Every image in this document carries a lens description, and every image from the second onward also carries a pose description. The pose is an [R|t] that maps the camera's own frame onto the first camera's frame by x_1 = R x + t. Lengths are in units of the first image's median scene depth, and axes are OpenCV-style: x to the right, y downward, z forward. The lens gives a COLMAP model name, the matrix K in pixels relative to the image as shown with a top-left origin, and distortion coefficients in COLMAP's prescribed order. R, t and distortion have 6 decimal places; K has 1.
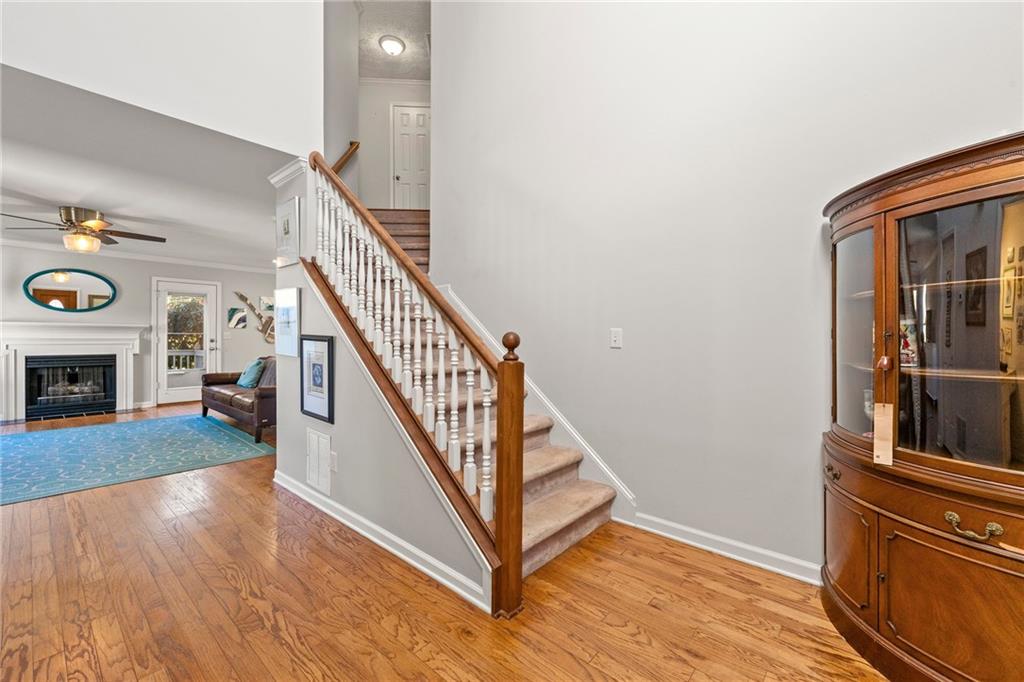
lens RADIAL K [[419.0, 0, 514.8], [0, 419.0, 338.6], [0, 0, 1]] dist [0.002195, -0.000828]
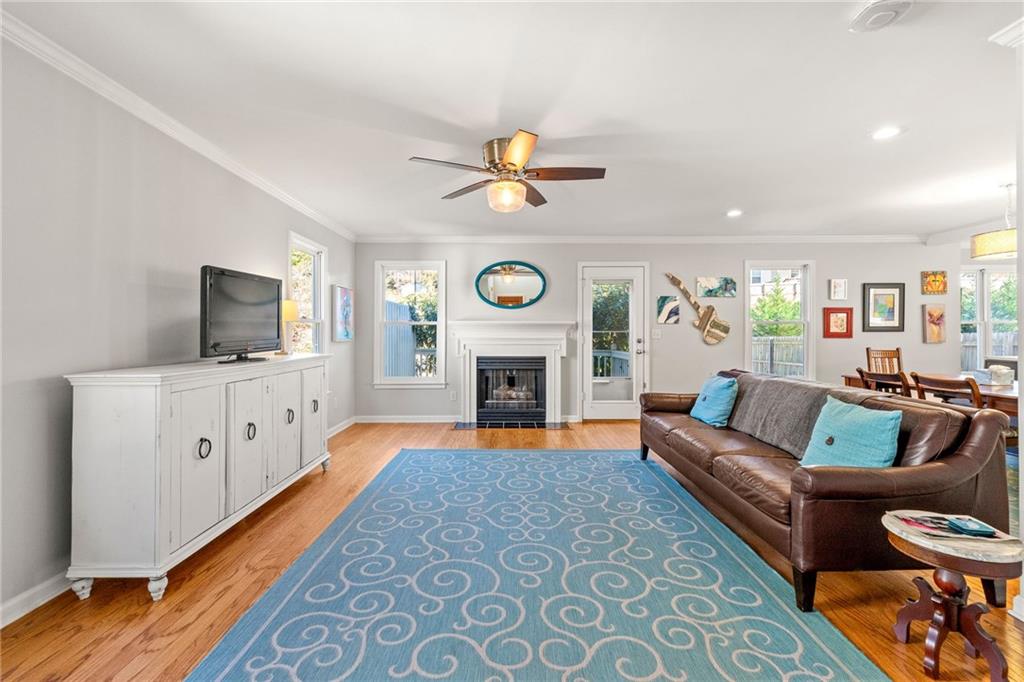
lens RADIAL K [[419.0, 0, 512.8], [0, 419.0, 332.4], [0, 0, 1]] dist [0.002195, -0.000828]
pose [[0.665511, -0.005027, -0.746371, -0.357922], [-0.000036, 0.999977, -0.006767, -0.005739], [0.746388, 0.004530, 0.665496, 0.381609]]
